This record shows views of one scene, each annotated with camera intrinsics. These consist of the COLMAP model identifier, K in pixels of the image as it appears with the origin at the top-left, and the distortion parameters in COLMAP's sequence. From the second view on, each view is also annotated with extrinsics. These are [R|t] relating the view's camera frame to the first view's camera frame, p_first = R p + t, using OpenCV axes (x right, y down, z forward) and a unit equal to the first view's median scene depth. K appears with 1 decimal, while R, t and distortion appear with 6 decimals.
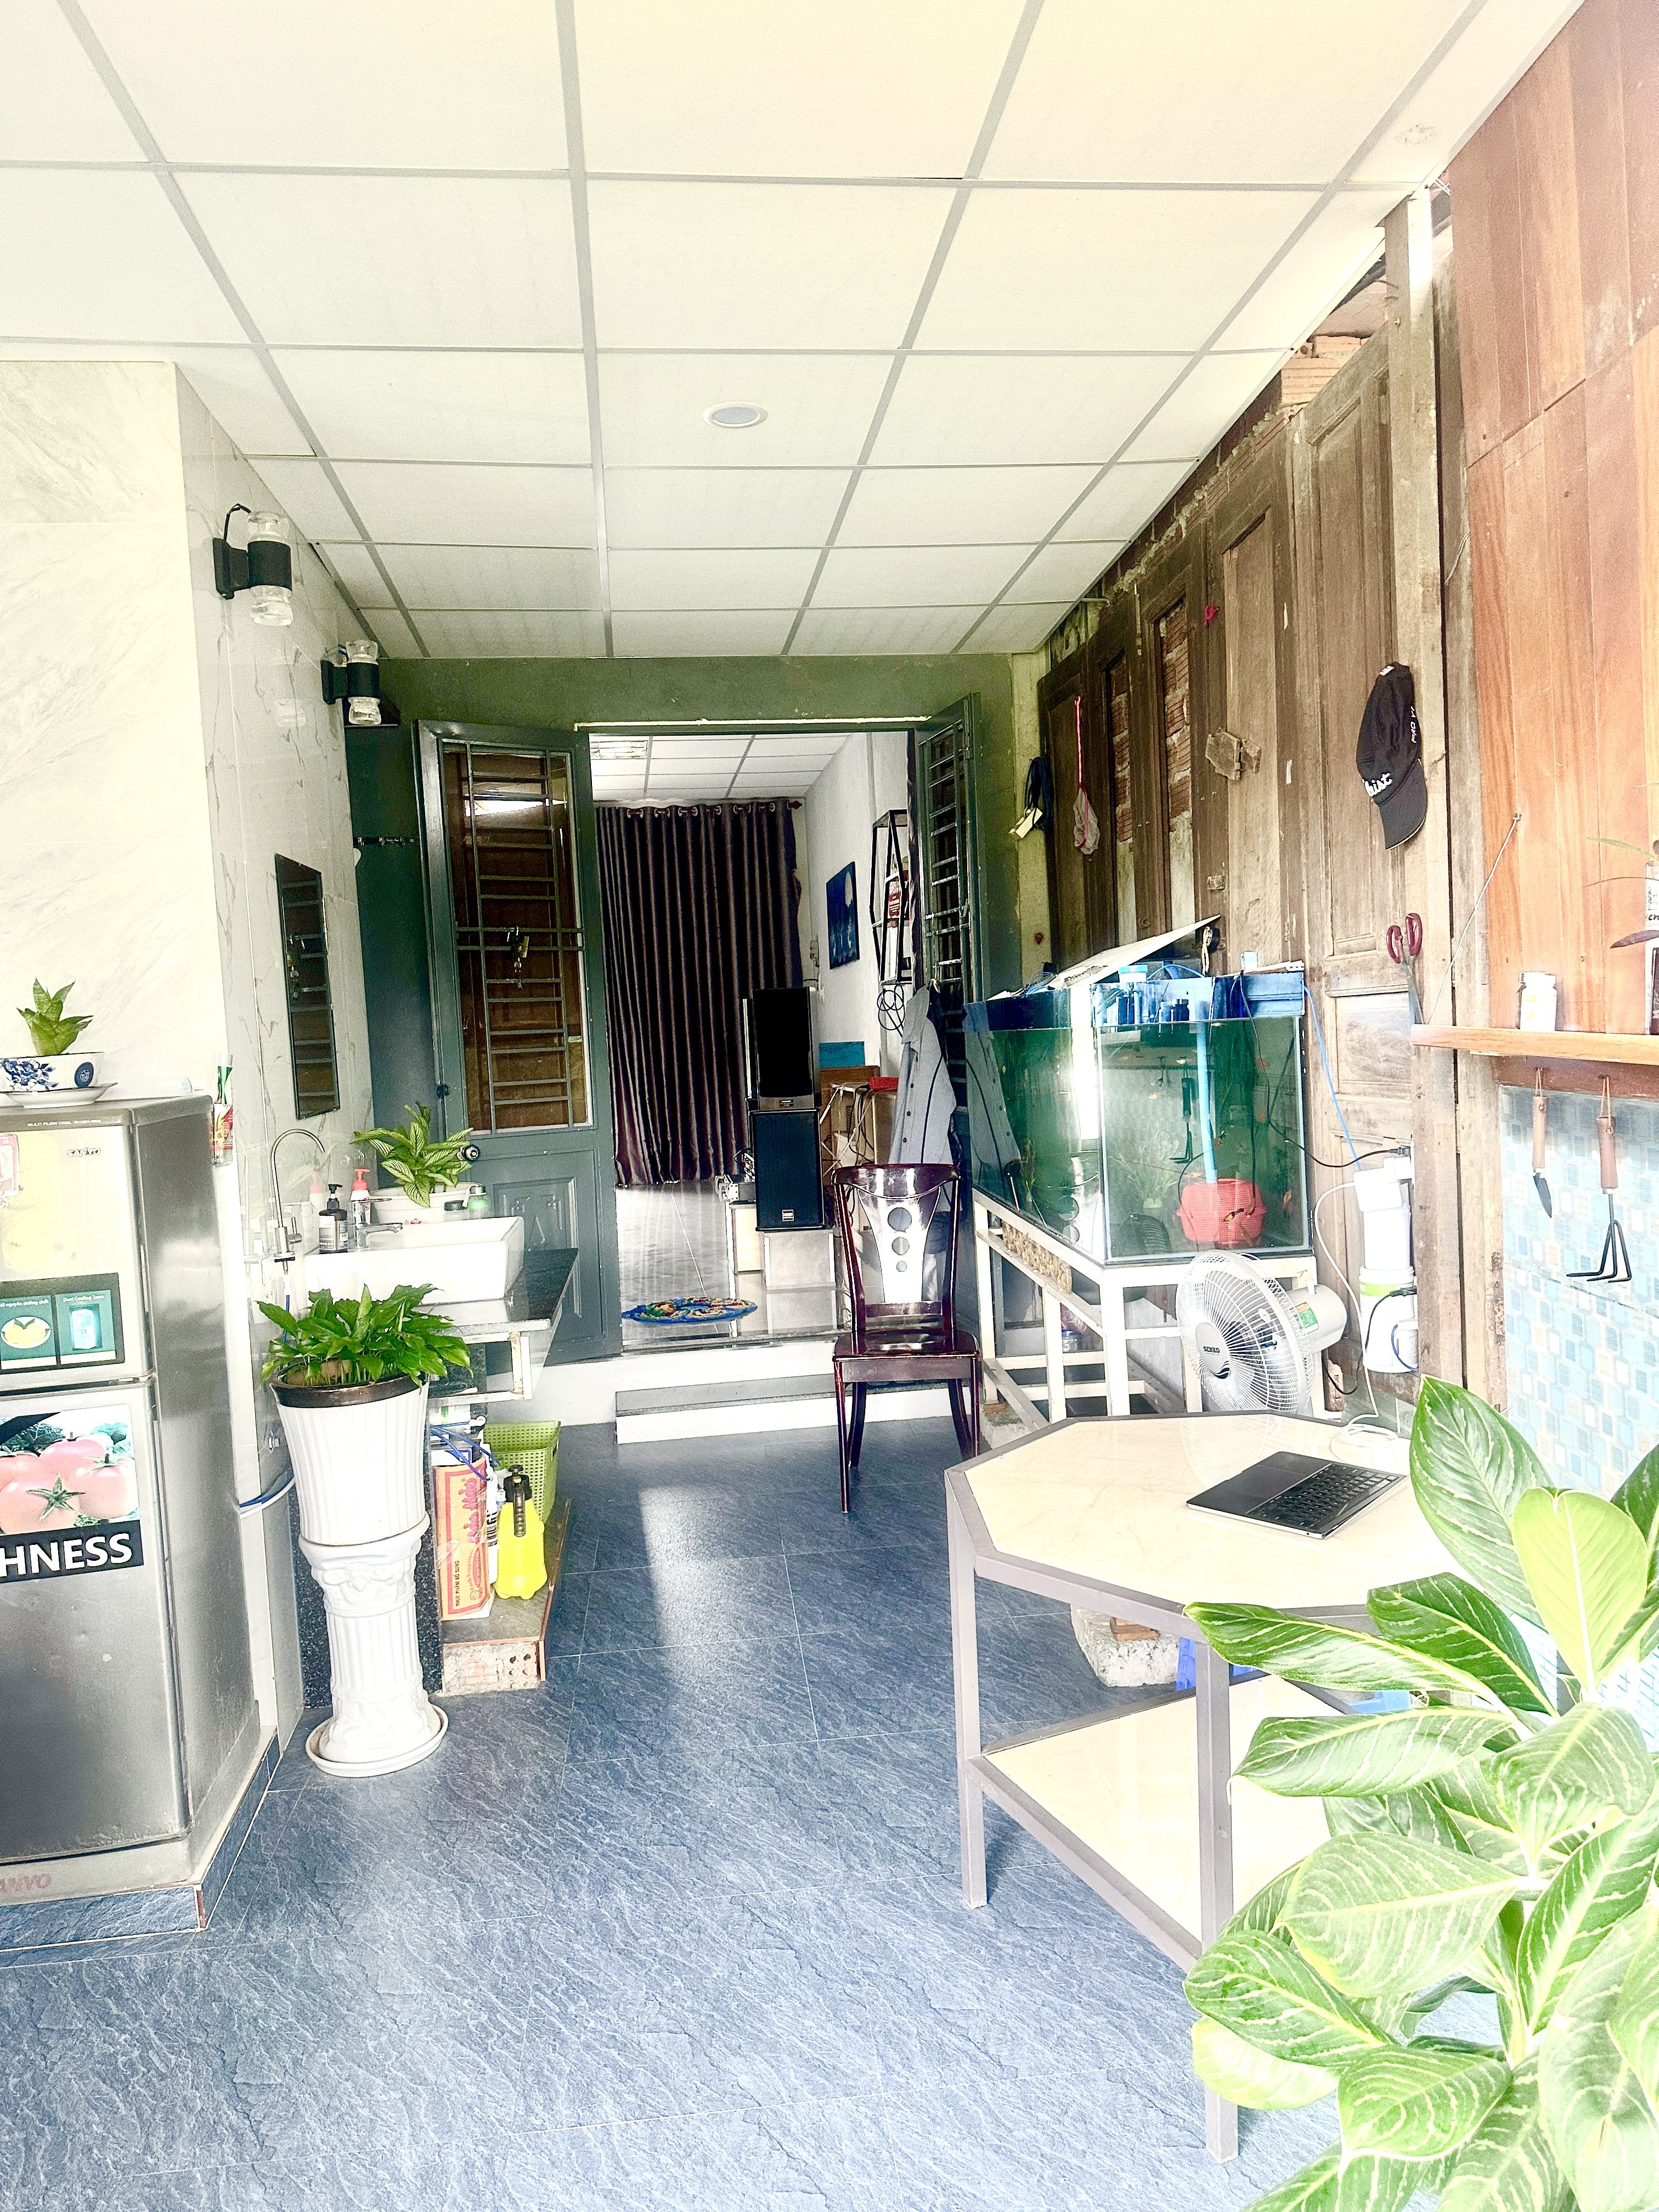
lens RADIAL K [[1575.5, 0, 839.3], [0, 1575.5, 1119.9], [0, 0, 1]] dist [0.010212, -0.000939]
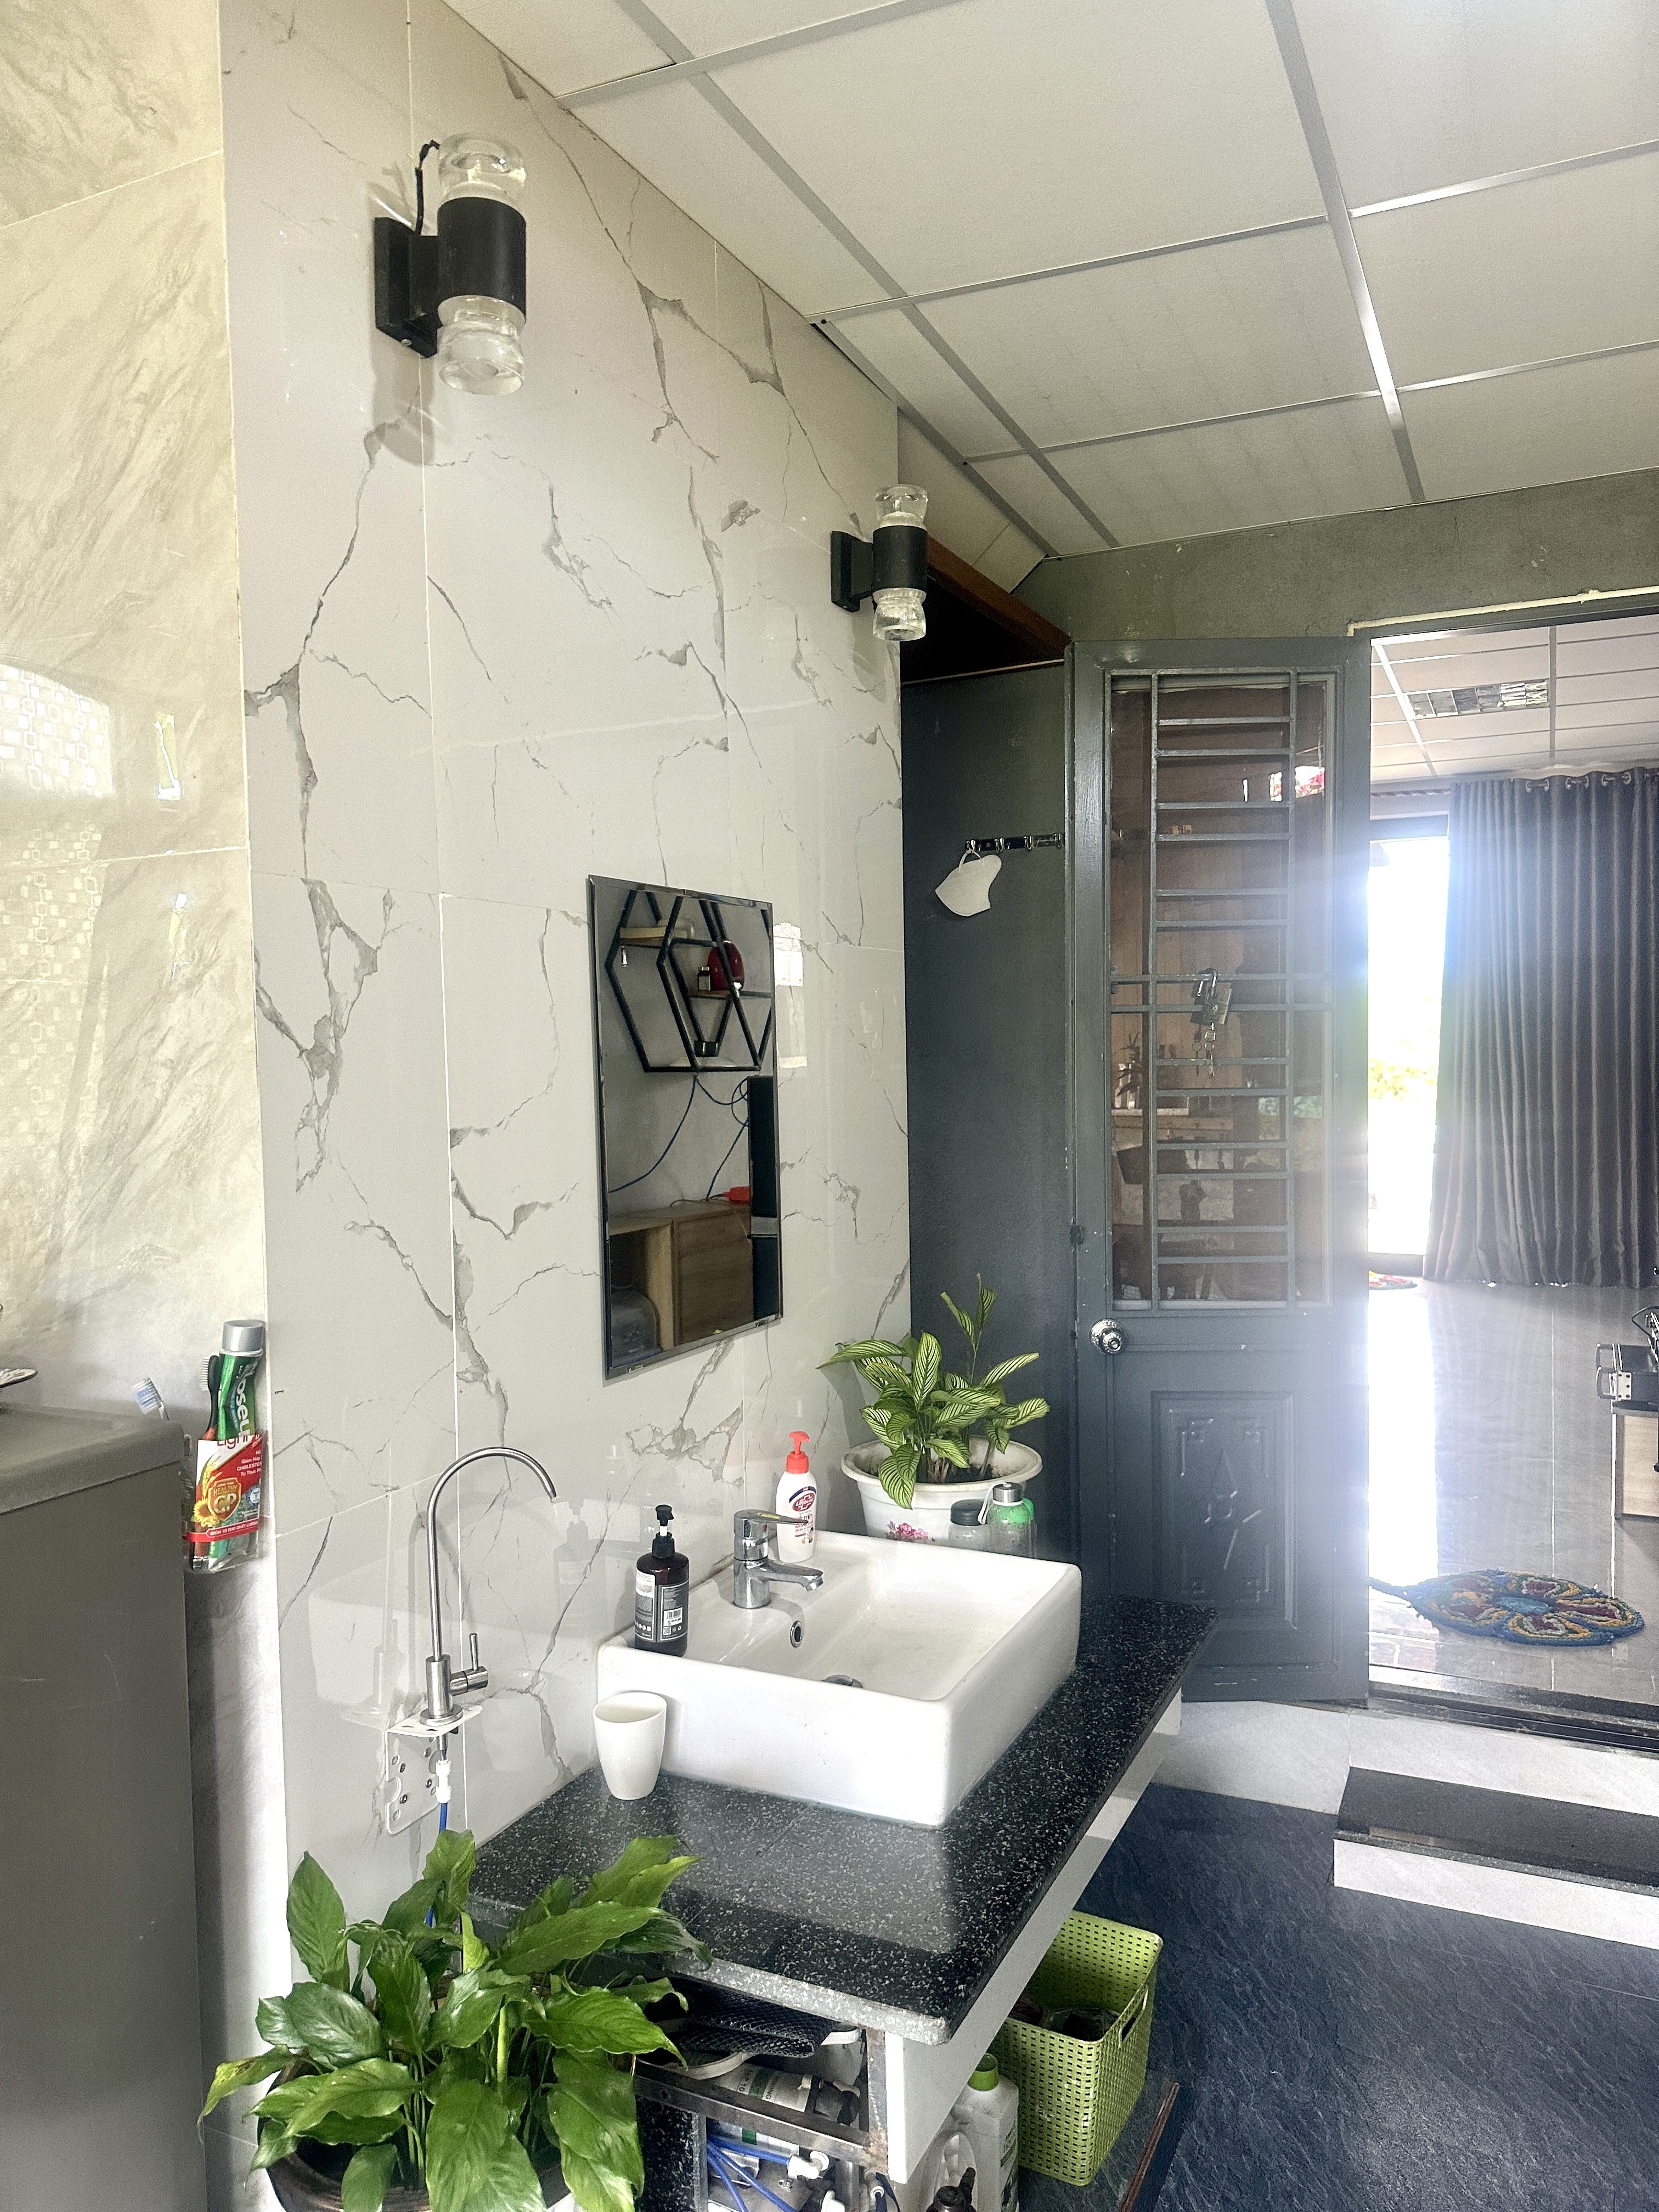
lens RADIAL K [[1575.5, 0, 839.3], [0, 1575.5, 1119.9], [0, 0, 1]] dist [0.010212, -0.000939]
pose [[0.844908, 0.055013, -0.532075, -0.006916], [-0.053599, 0.998398, 0.018115, -0.127169], [0.532219, 0.013213, 0.846503, 0.766873]]
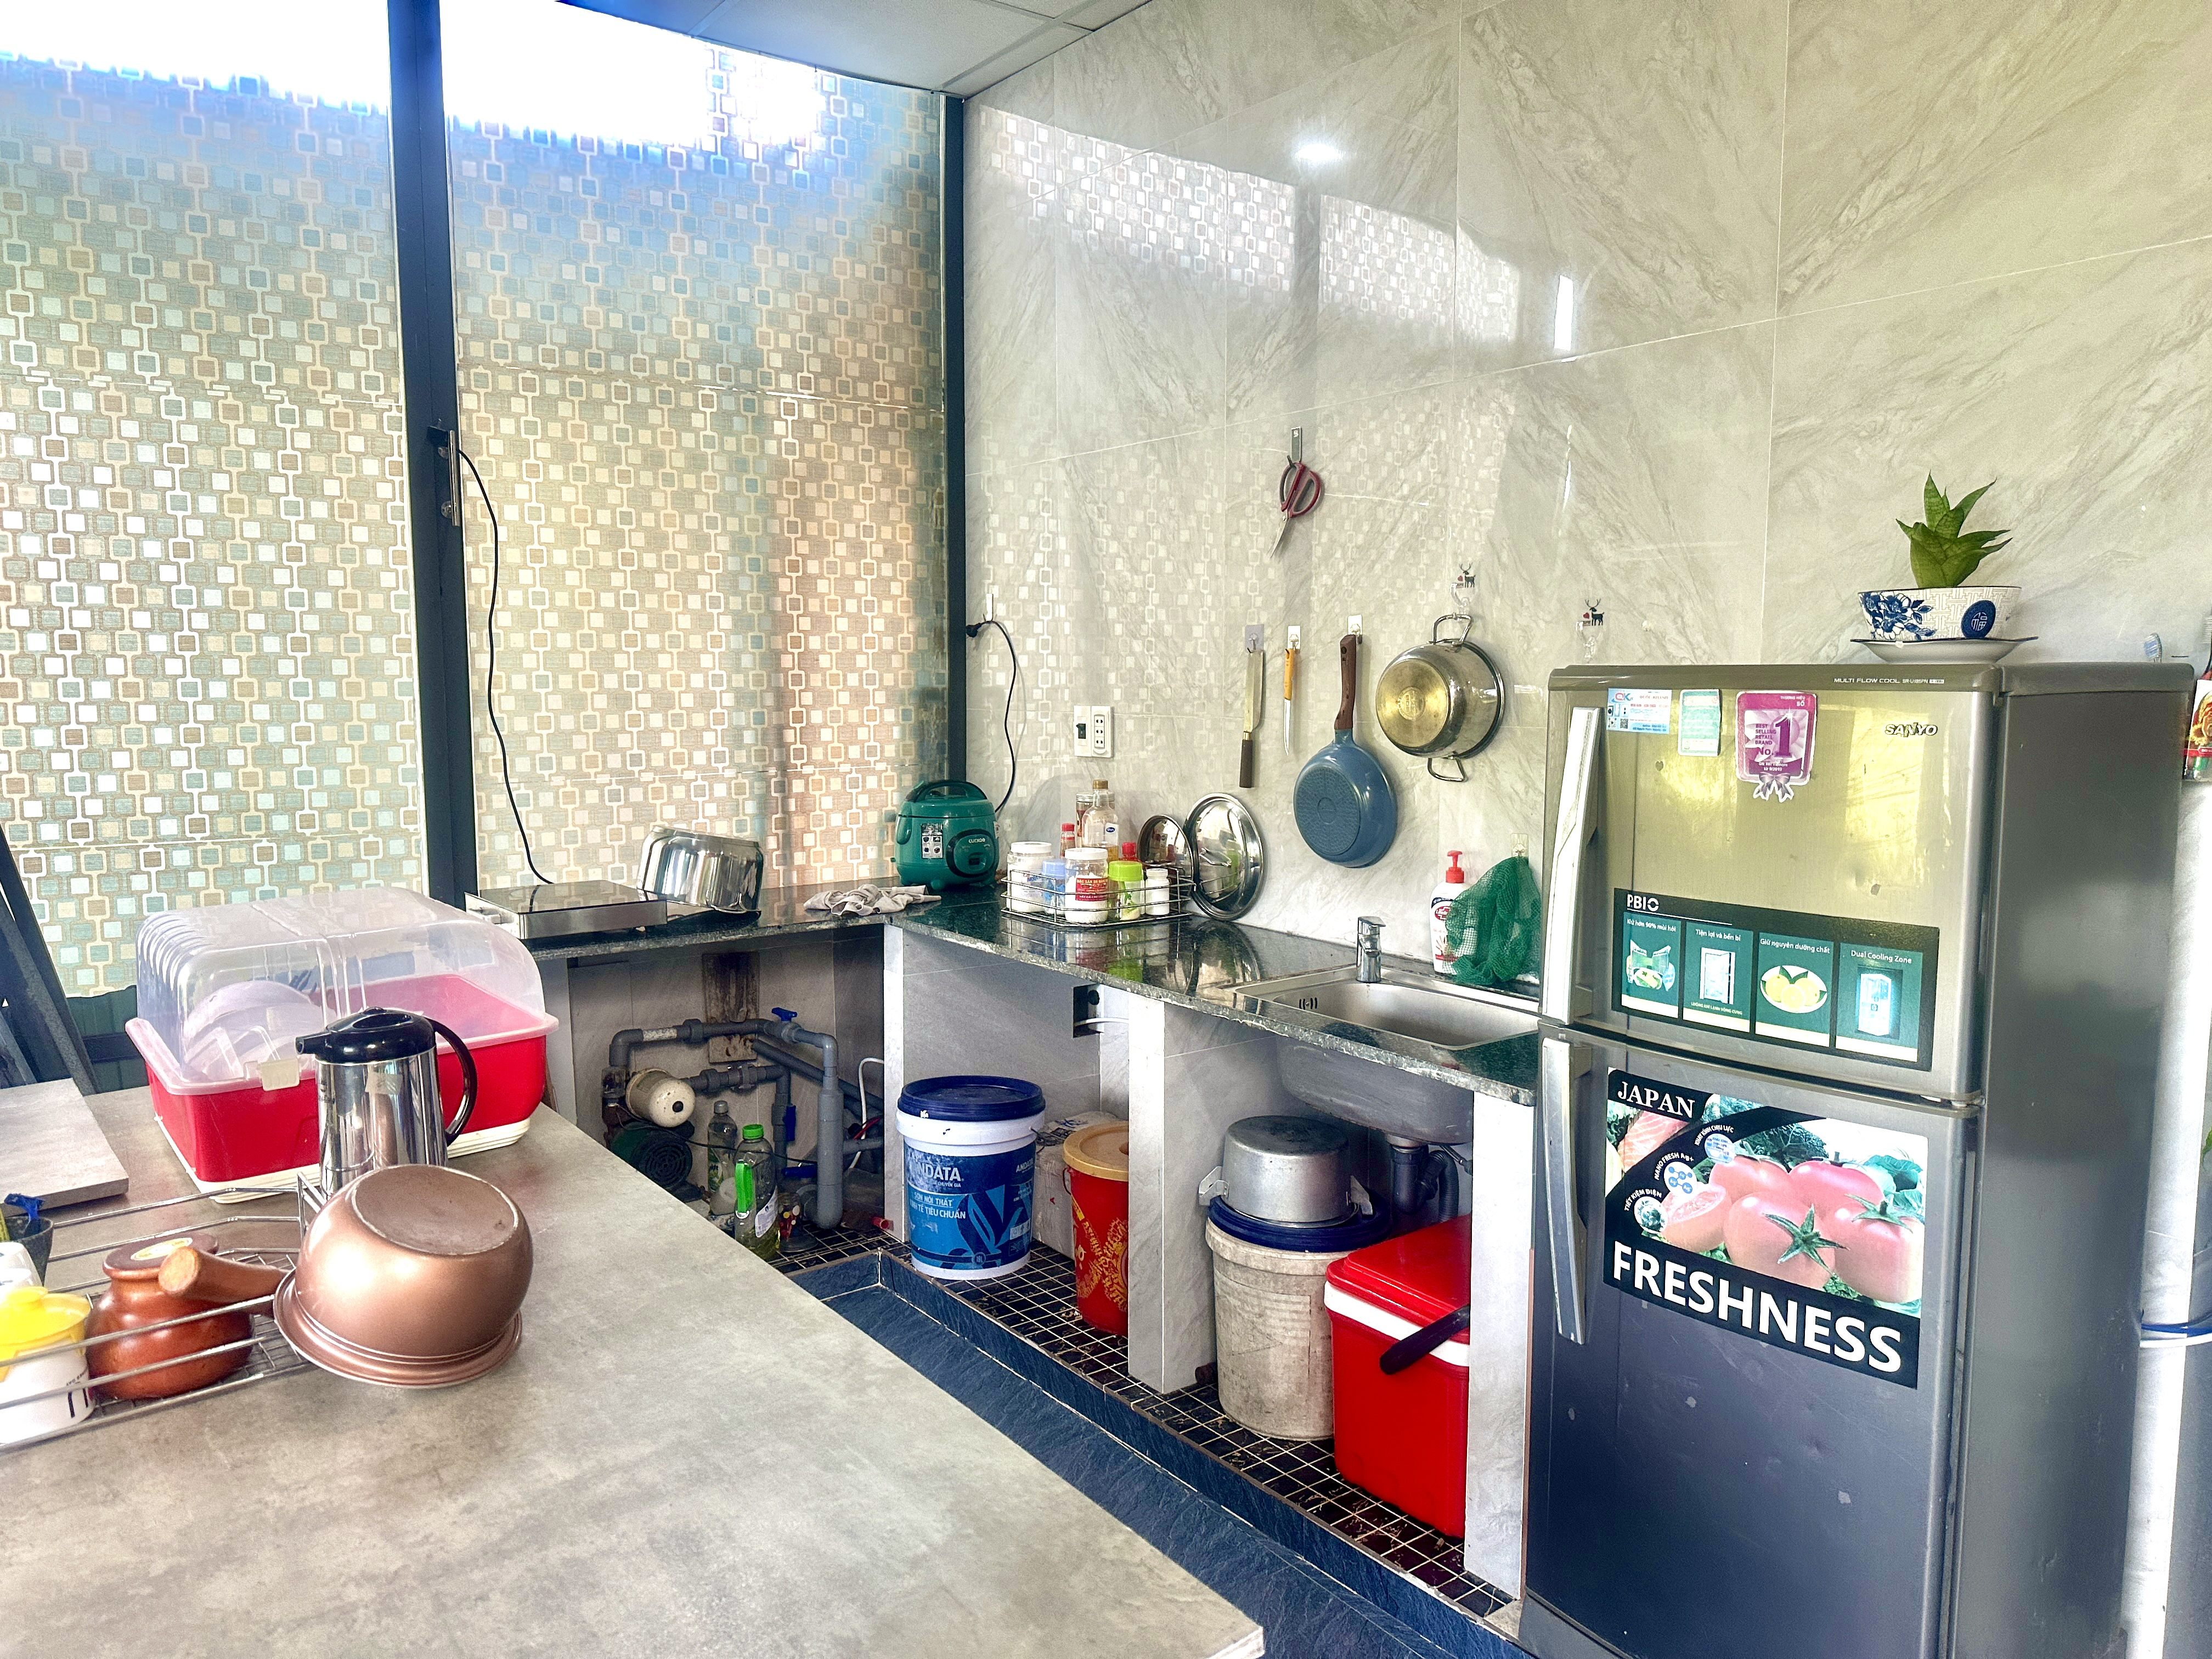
lens RADIAL K [[1575.5, 0, 1106.0], [0, 1575.5, 829.5], [0, 0, 1]] dist [0.010212, -0.000939]
pose [[0.494715, 0.140583, -0.857609, -0.080081], [-0.076683, 0.990042, 0.118056, 0.008627], [0.865666, 0.007360, 0.500568, 0.358906]]
